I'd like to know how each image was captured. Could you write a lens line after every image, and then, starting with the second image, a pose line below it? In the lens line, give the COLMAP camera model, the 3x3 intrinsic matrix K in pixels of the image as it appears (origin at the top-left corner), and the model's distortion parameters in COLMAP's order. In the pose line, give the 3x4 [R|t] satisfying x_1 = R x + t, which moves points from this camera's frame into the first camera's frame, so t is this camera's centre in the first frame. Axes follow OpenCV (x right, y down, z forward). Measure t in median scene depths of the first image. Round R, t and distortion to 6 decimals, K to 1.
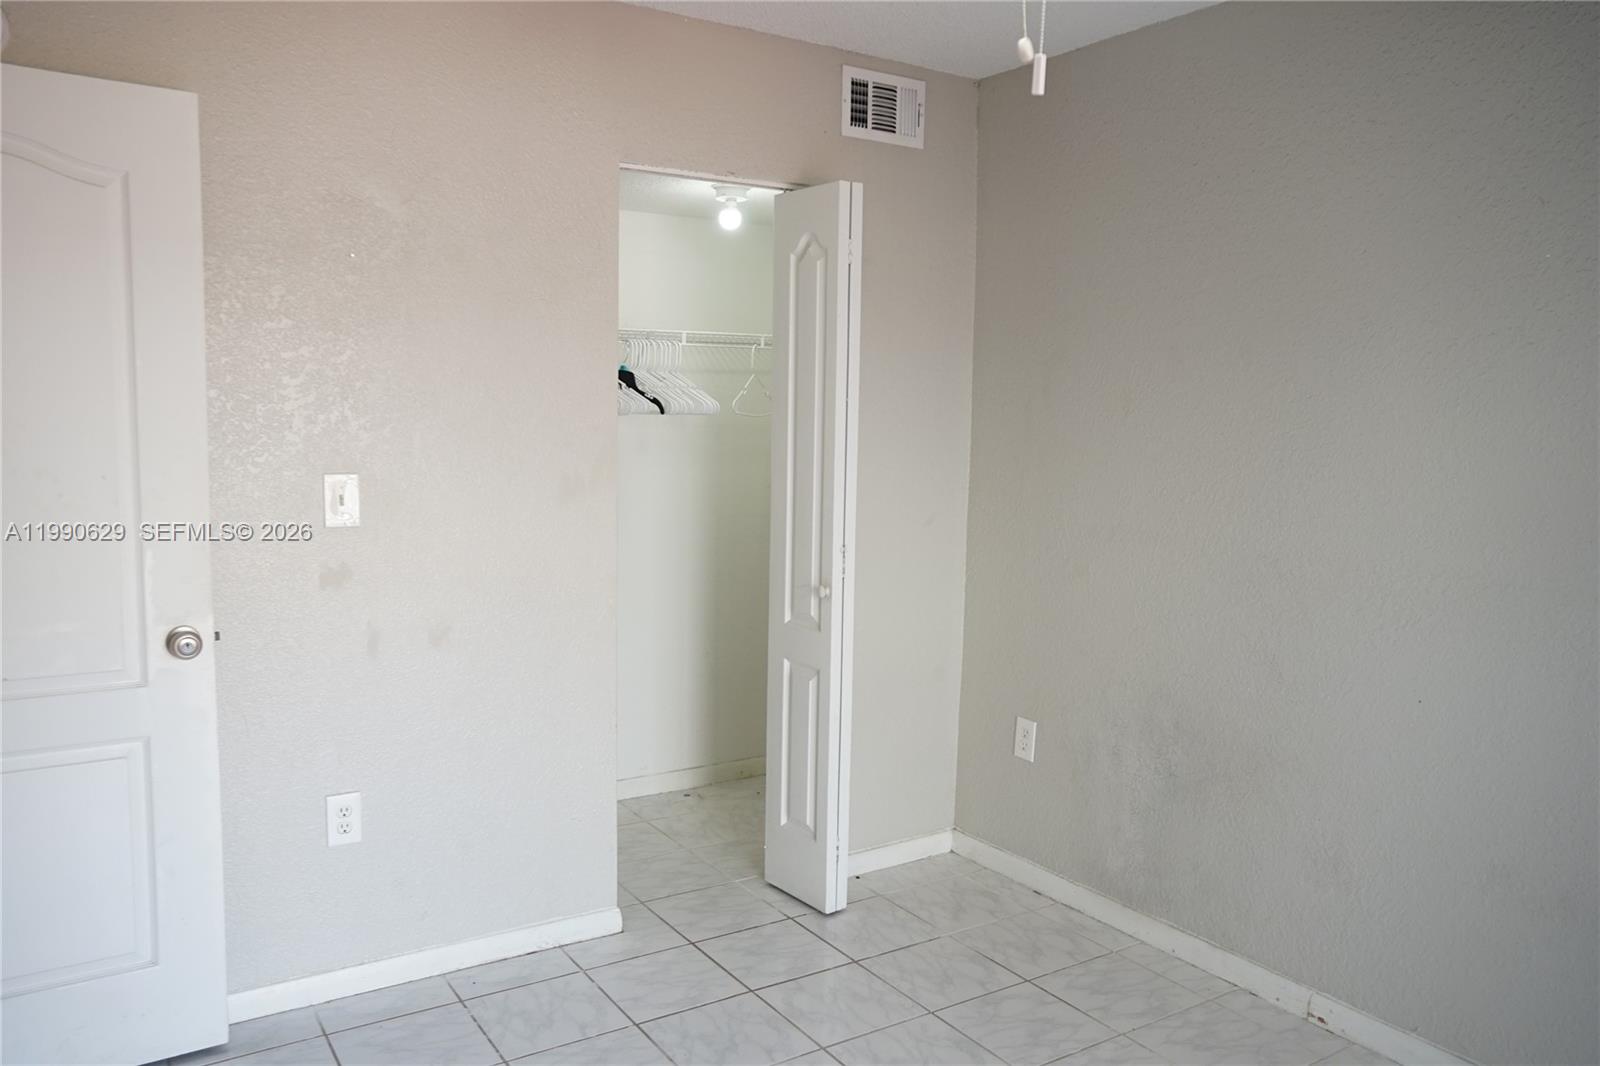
lens RADIAL K [[1206.7, 0, 799.5], [0, 1206.7, 531.4], [0, 0, 1]] dist [-0.044741, 0.052458]
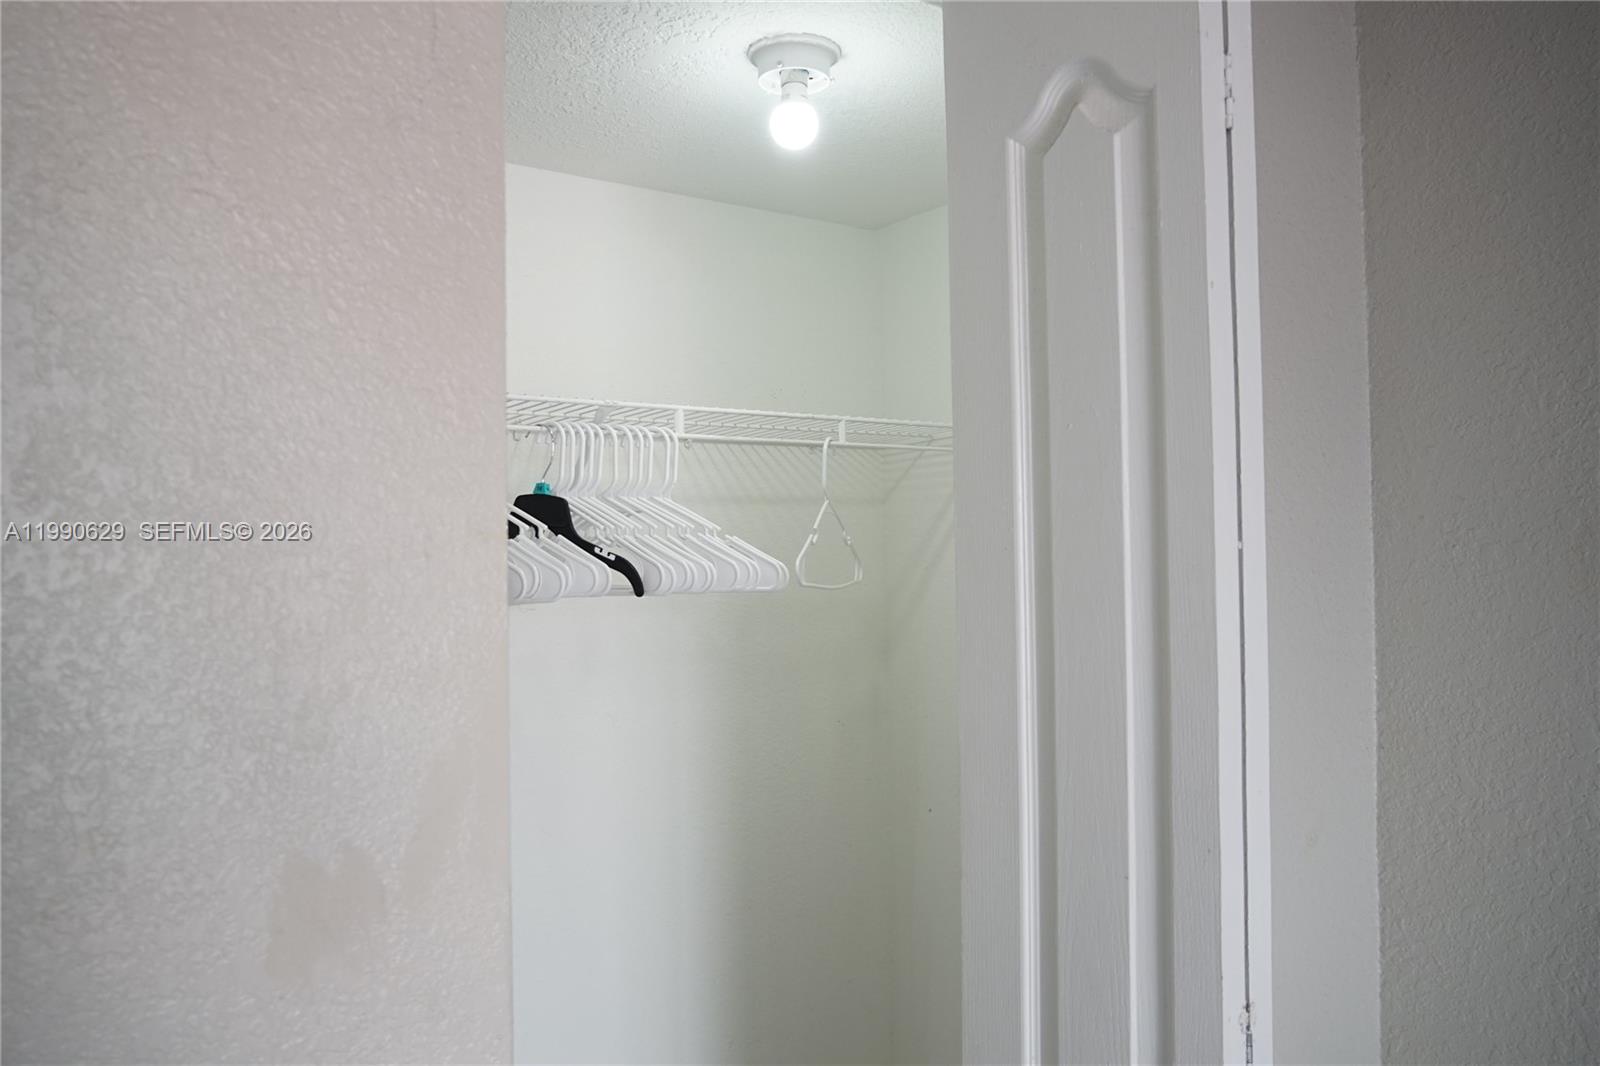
lens RADIAL K [[1206.7, 0, 798.8], [0, 1206.7, 534.2], [0, 0, 1]] dist [-0.044741, 0.052458]
pose [[0.998451, -0.030452, 0.046563, -0.077828], [0.035890, 0.992027, -0.120803, -0.066557], [-0.042513, 0.122288, 0.991584, 0.587632]]
